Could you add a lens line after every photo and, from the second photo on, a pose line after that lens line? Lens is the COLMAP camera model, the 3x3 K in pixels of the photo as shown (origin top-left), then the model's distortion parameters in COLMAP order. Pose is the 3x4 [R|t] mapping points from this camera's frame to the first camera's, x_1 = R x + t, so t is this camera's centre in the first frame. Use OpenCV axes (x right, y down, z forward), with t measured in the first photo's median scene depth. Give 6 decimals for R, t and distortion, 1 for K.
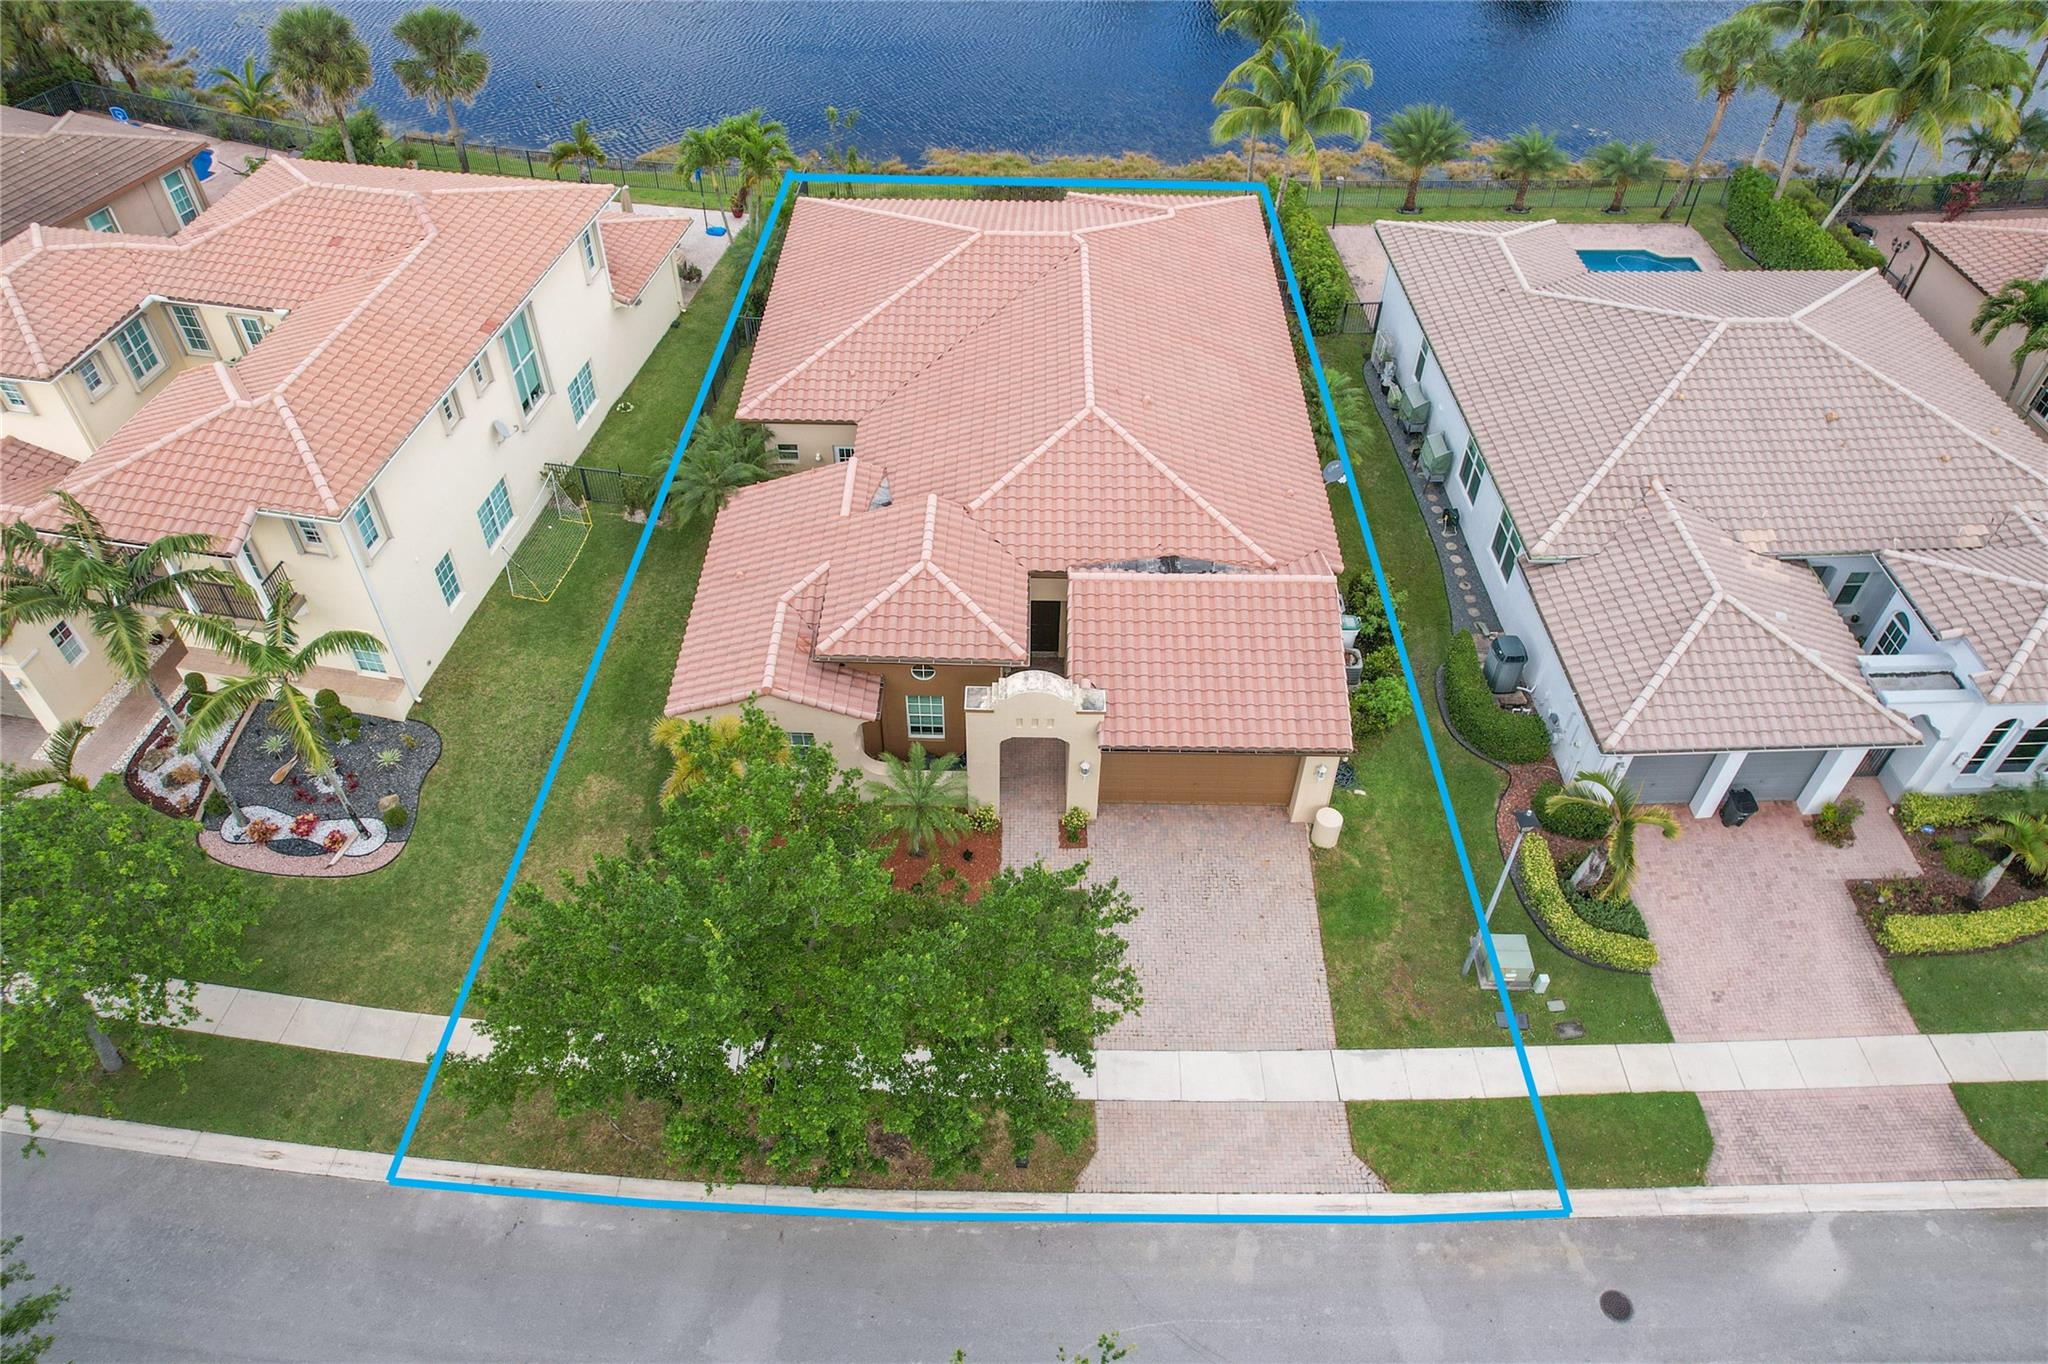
lens RADIAL K [[1414.8, 0, 999.2], [0, 1414.8, 711.9], [0, 0, 1]] dist [-0.079664, 0.077152]
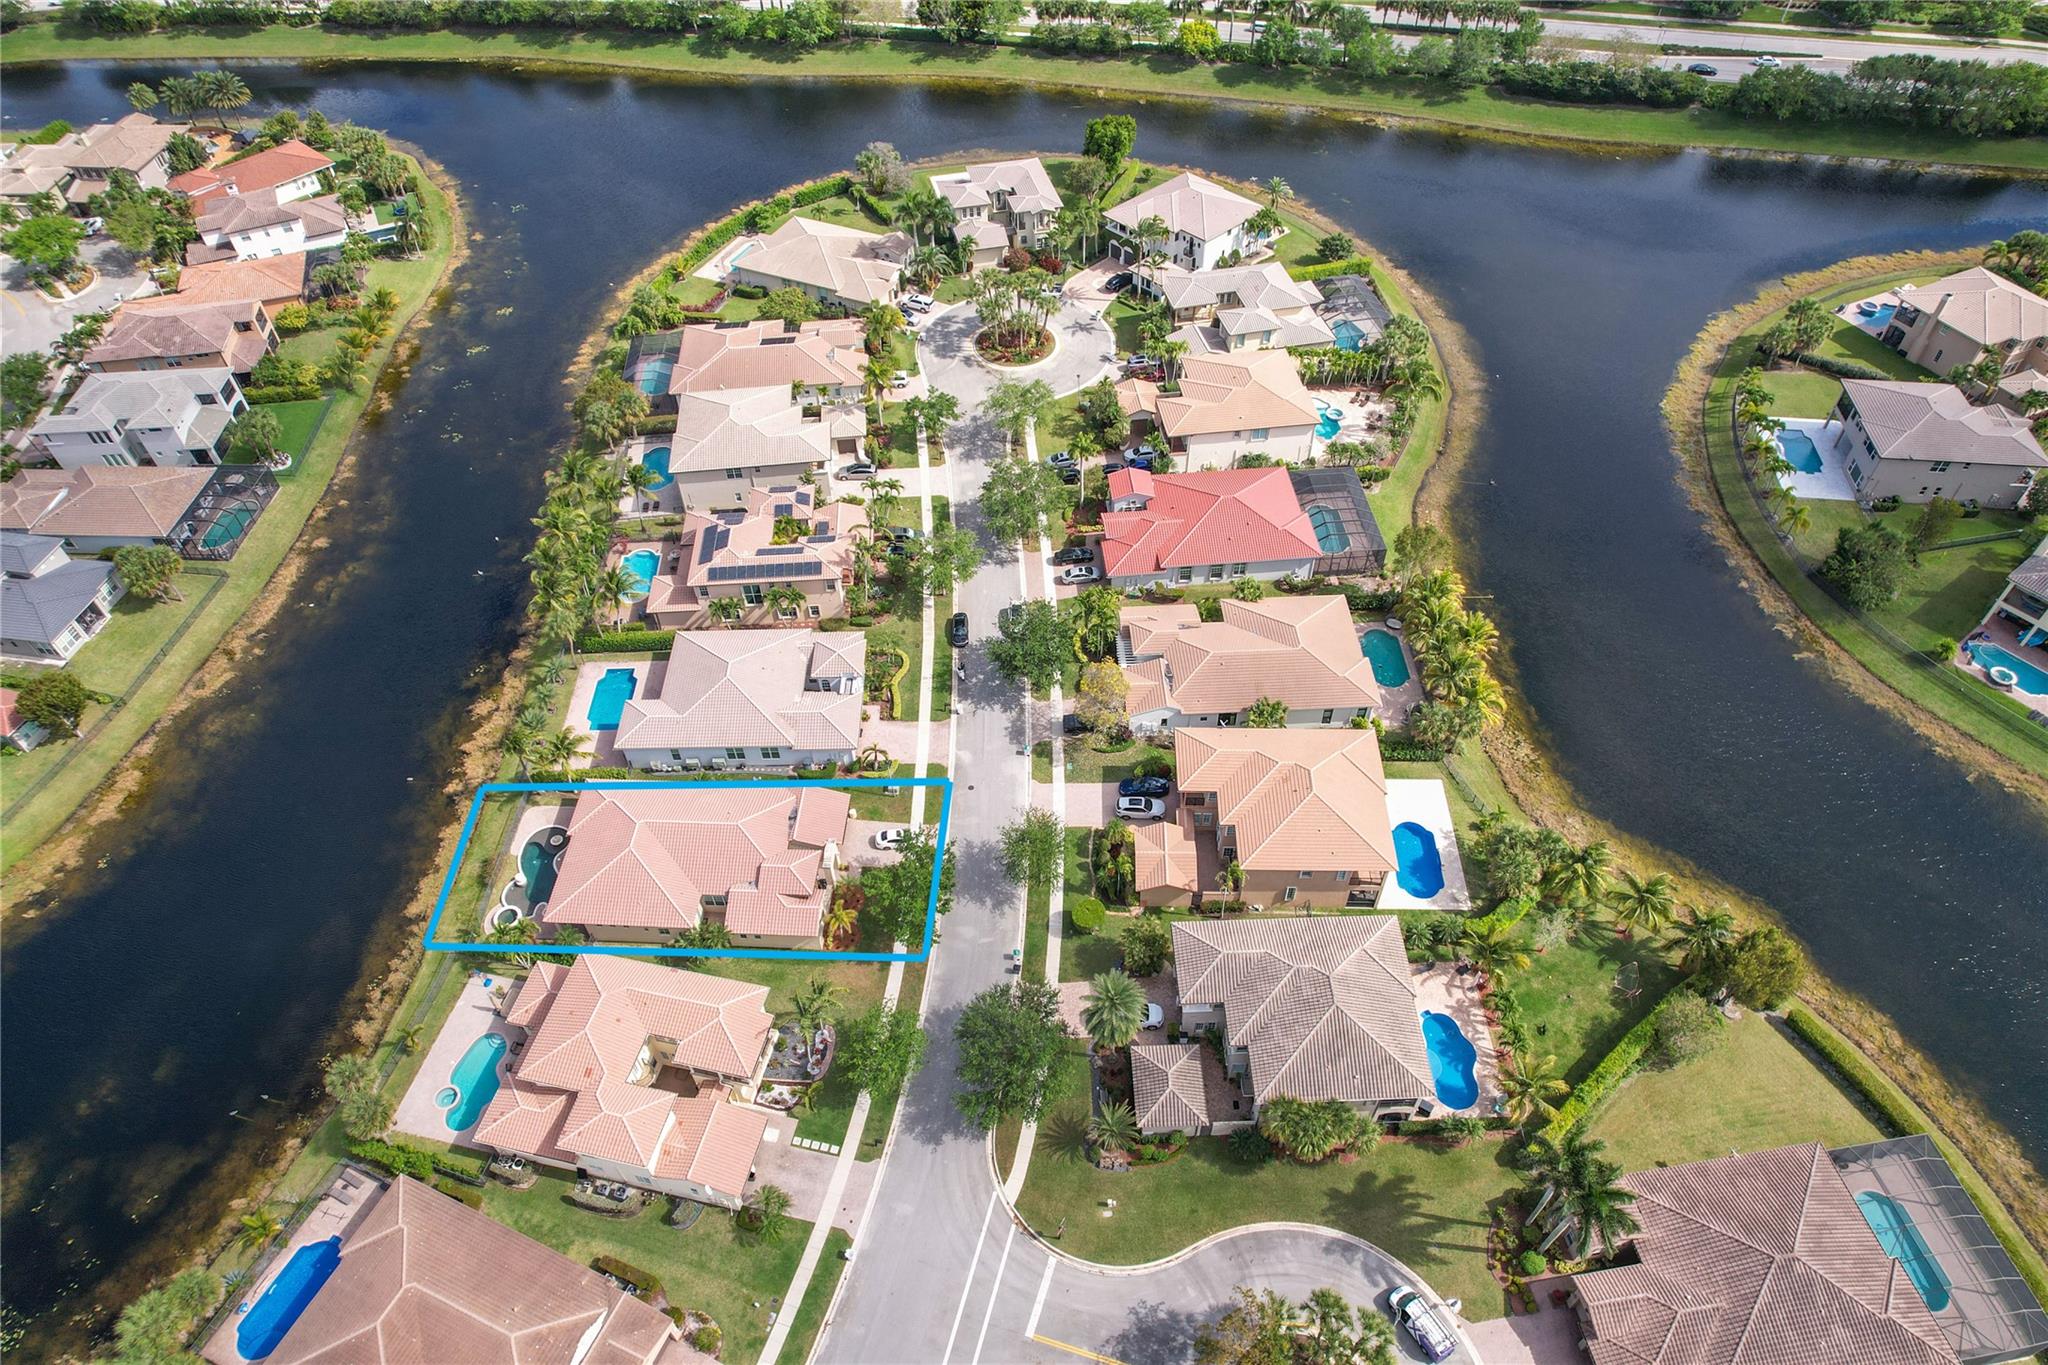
lens RADIAL K [[1320.1, 0, 1030.8], [0, 1320.1, 683.8], [0, 0, 1]] dist [-0.063564, 0.054299]
pose [[0.025837, -0.738257, 0.674025, -2.019352], [0.727898, 0.476043, 0.493506, -1.583515], [-0.685199, 0.477870, 0.549675, -1.598891]]
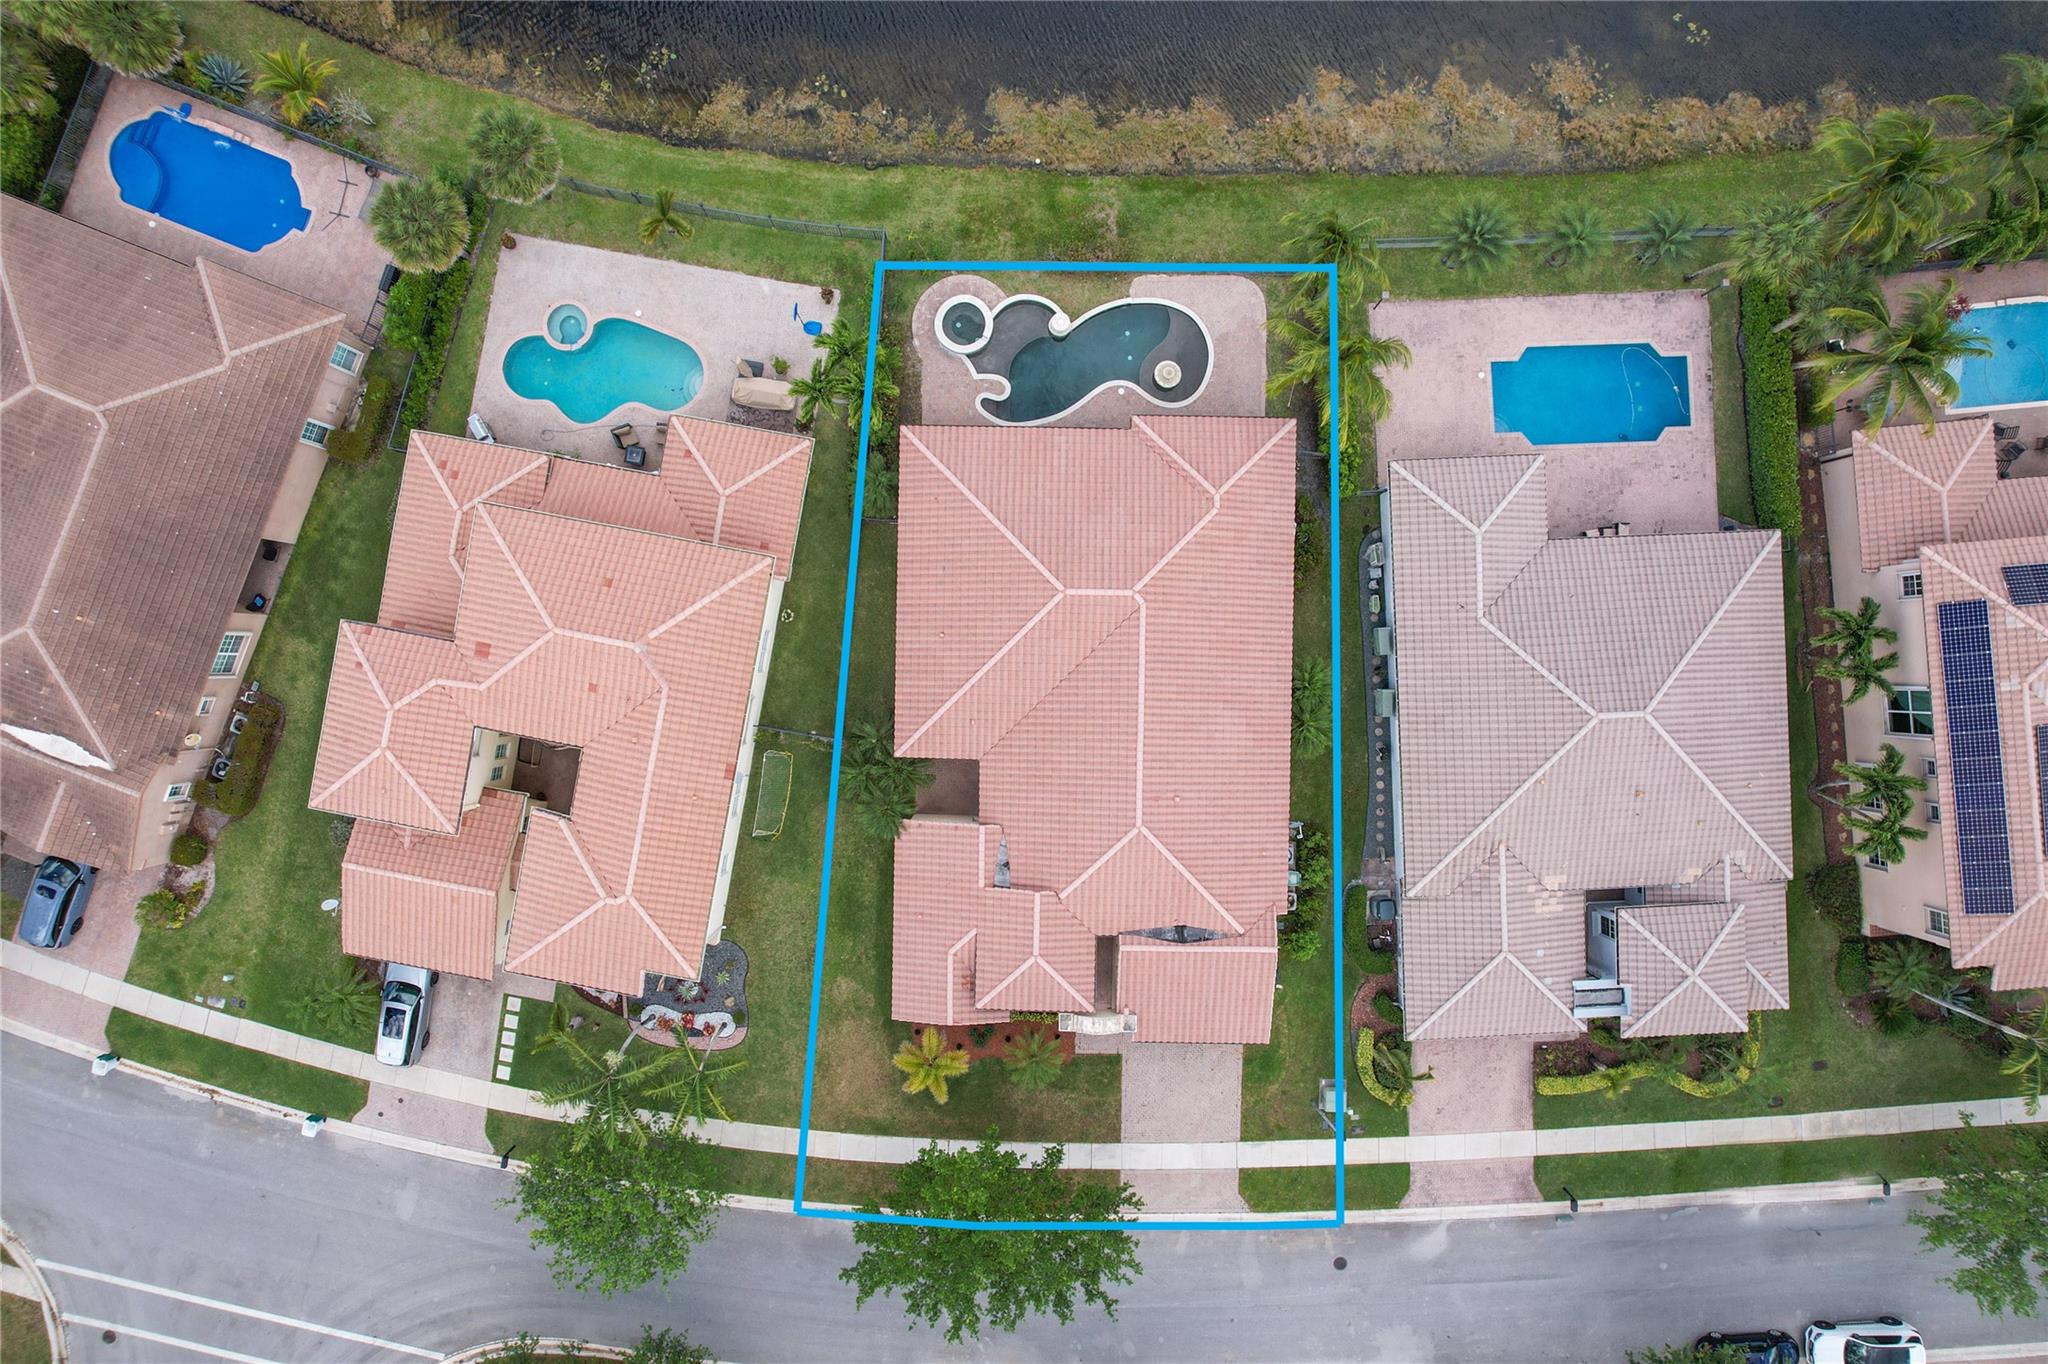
lens RADIAL K [[1376.8, 0, 1011.2], [0, 1376.8, 686.8], [0, 0, 1]] dist [-0.070407, 0.063520]
pose [[0.999949, -0.007421, -0.006830, -0.066735], [0.010076, 0.706173, 0.707967, -1.475410], [-0.000431, -0.708000, 0.706212, 0.058886]]
